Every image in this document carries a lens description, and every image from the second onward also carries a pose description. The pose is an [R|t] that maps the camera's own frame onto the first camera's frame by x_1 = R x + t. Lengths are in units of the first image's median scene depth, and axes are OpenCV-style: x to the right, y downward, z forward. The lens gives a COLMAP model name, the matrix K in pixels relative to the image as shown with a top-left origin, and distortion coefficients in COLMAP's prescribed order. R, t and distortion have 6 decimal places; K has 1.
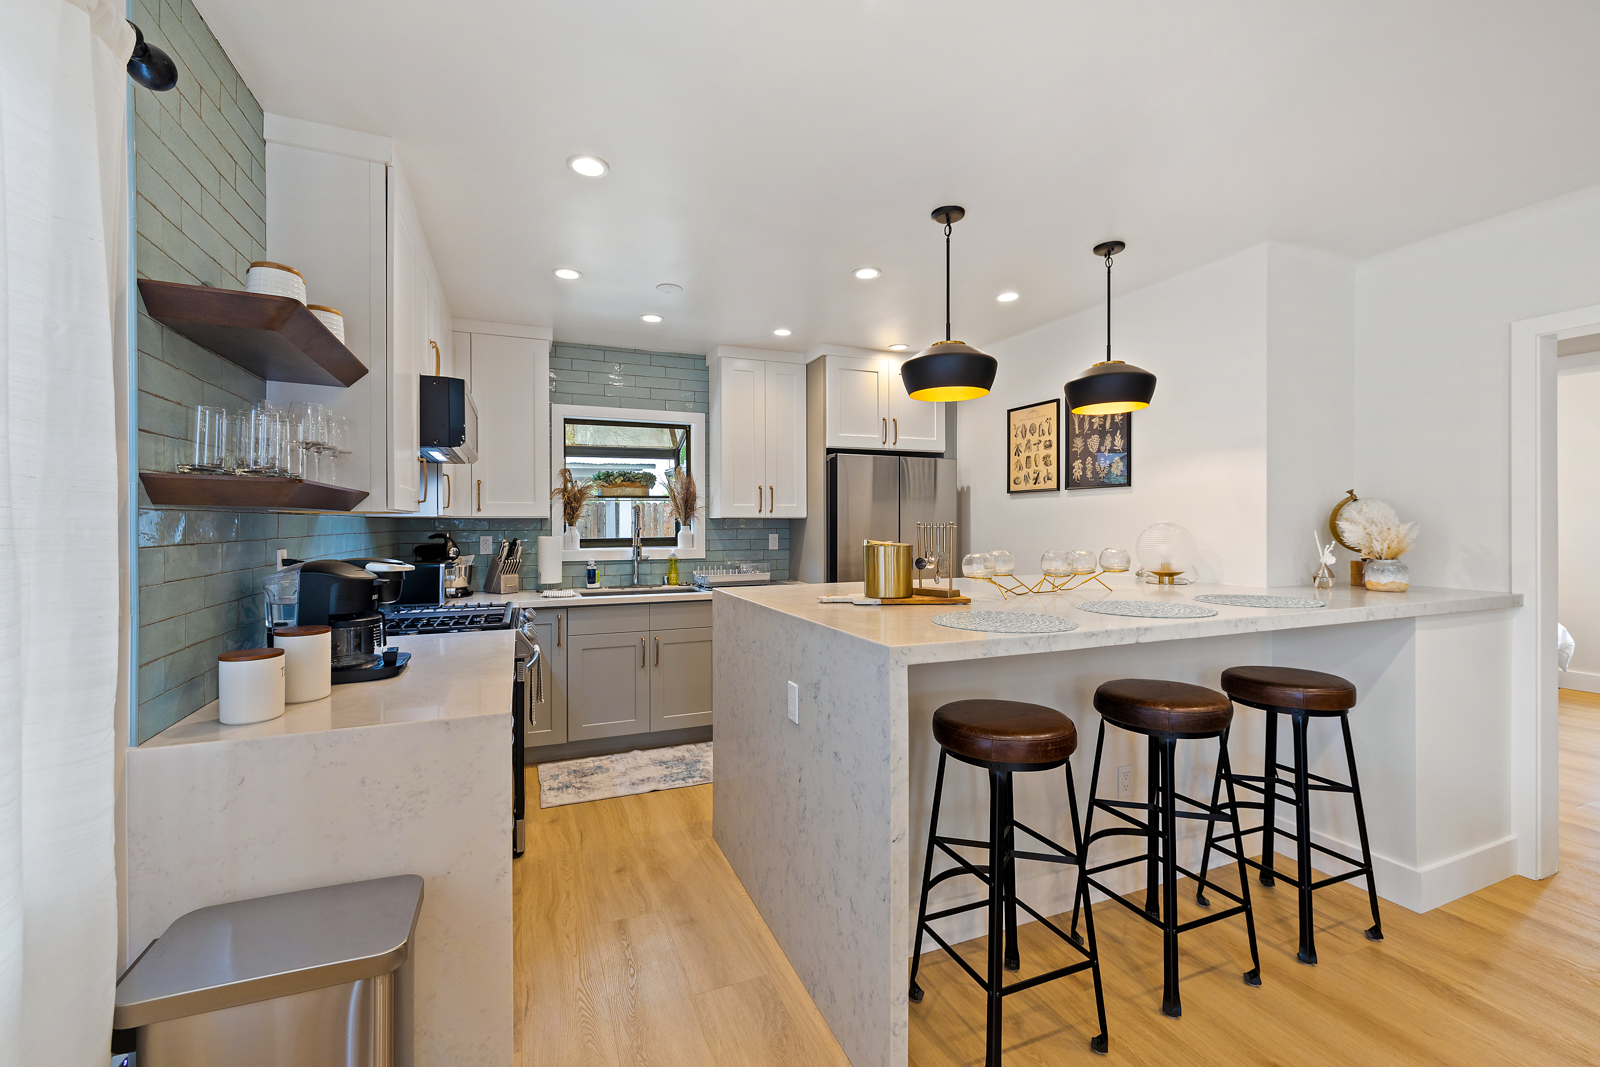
lens RADIAL K [[667.7, 0, 800.1], [0, 667.7, 526.7], [0, 0, 1]] dist [-0.000278, -0.000061]
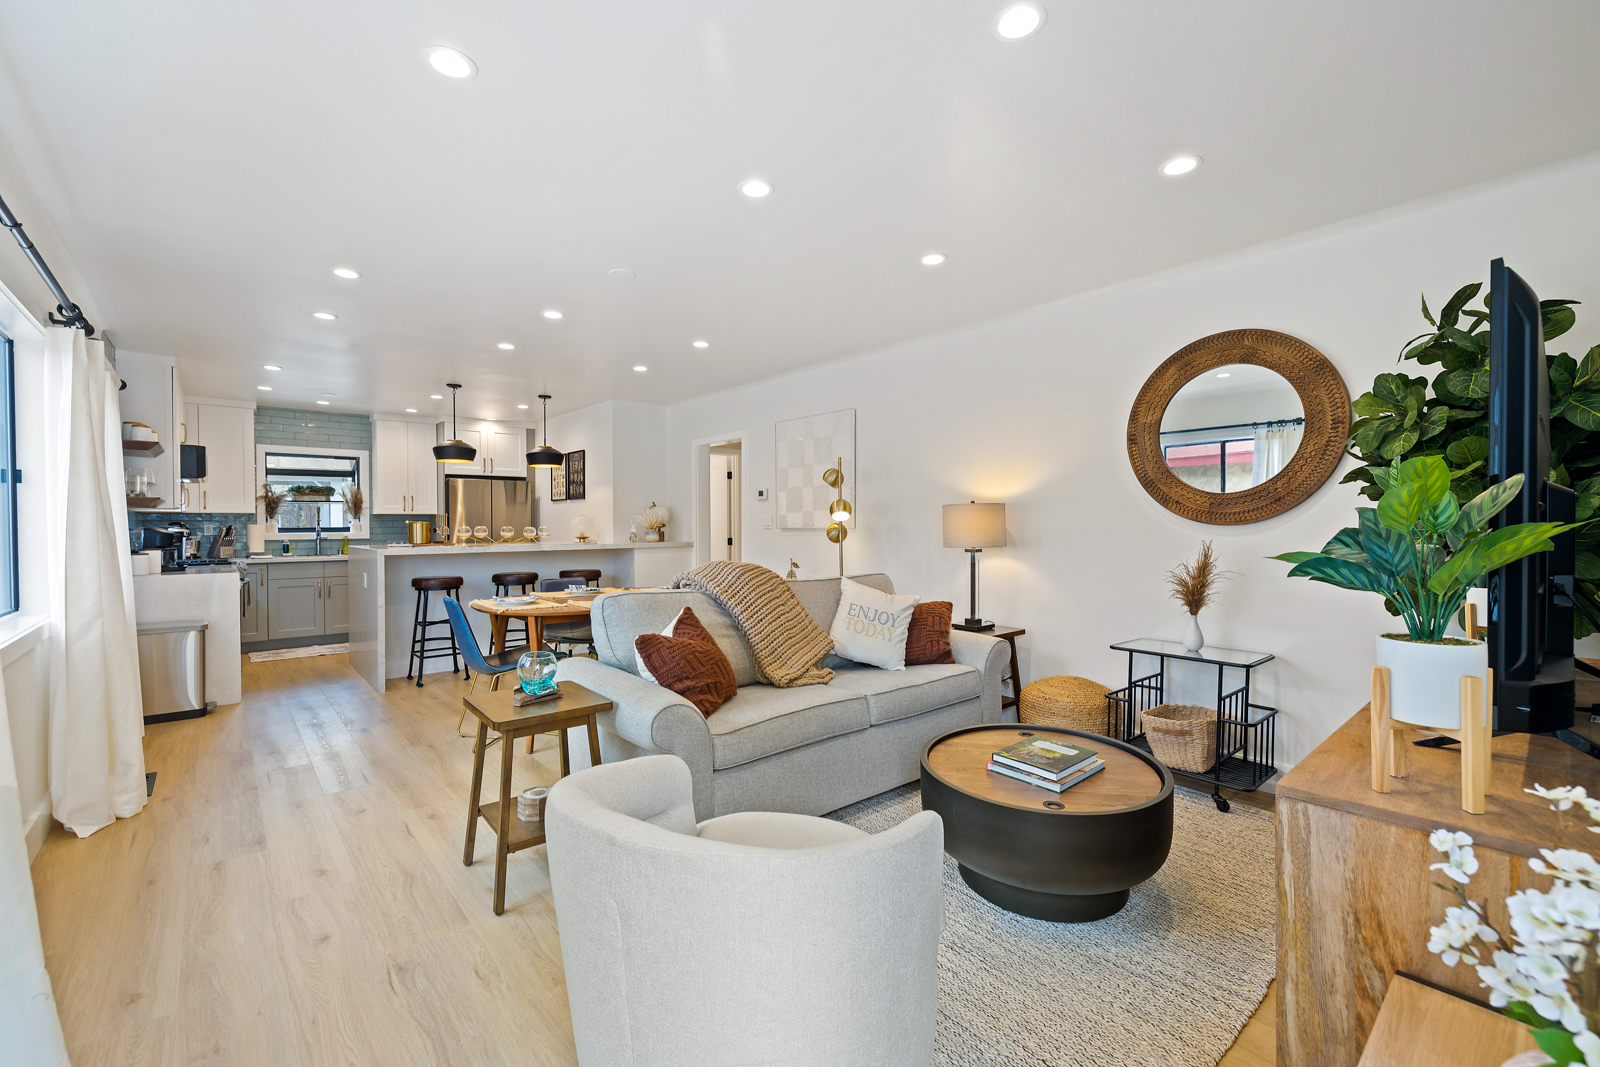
lens RADIAL K [[666.2, 0, 800.0], [0, 666.2, 533.5], [0, 0, 1]] dist [-0.000061, -0.000082]
pose [[0.948172, -0.006186, 0.317698, 0.395314], [0.004079, 0.999965, 0.007298, 0.030836], [-0.317732, -0.005624, 0.948164, -1.034718]]
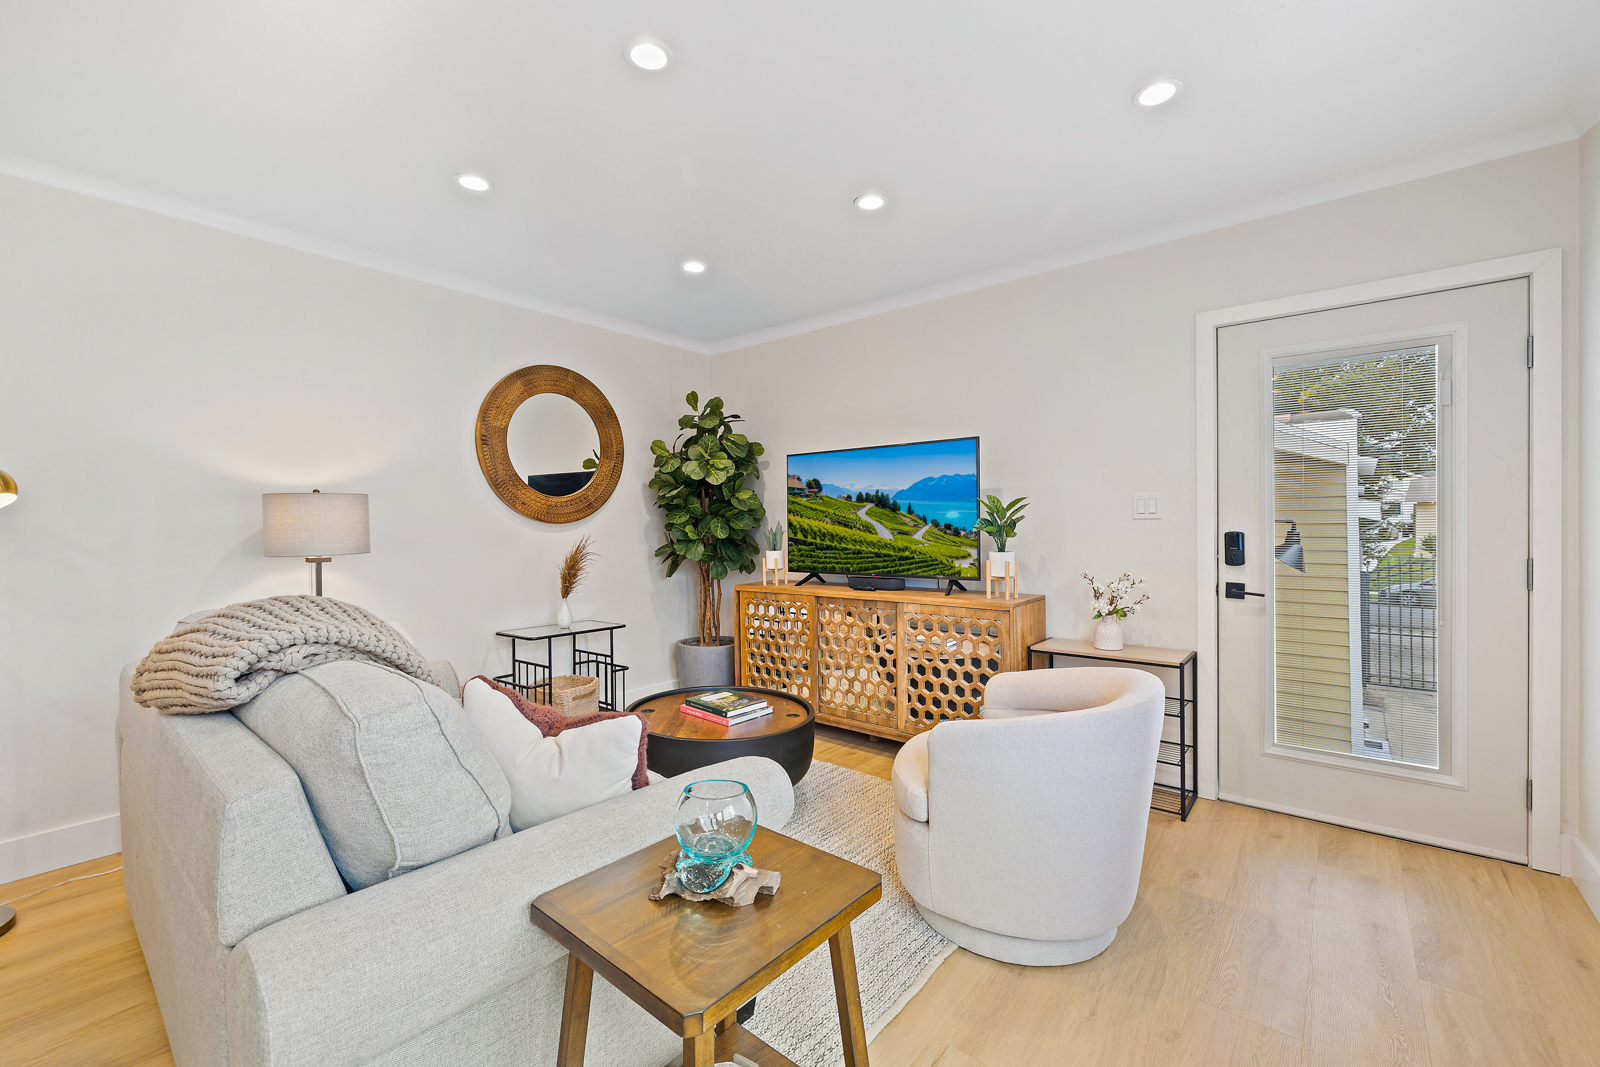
lens RADIAL K [[657.0, 0, 830.9], [0, 657.0, 529.4], [0, 0, 1]] dist [-0.038316, -0.000035]
pose [[-0.511334, -0.010034, 0.859323, 0.106549], [0.008556, 0.999823, 0.016766, 0.025630], [-0.859339, 0.015926, -0.511158, -0.312108]]
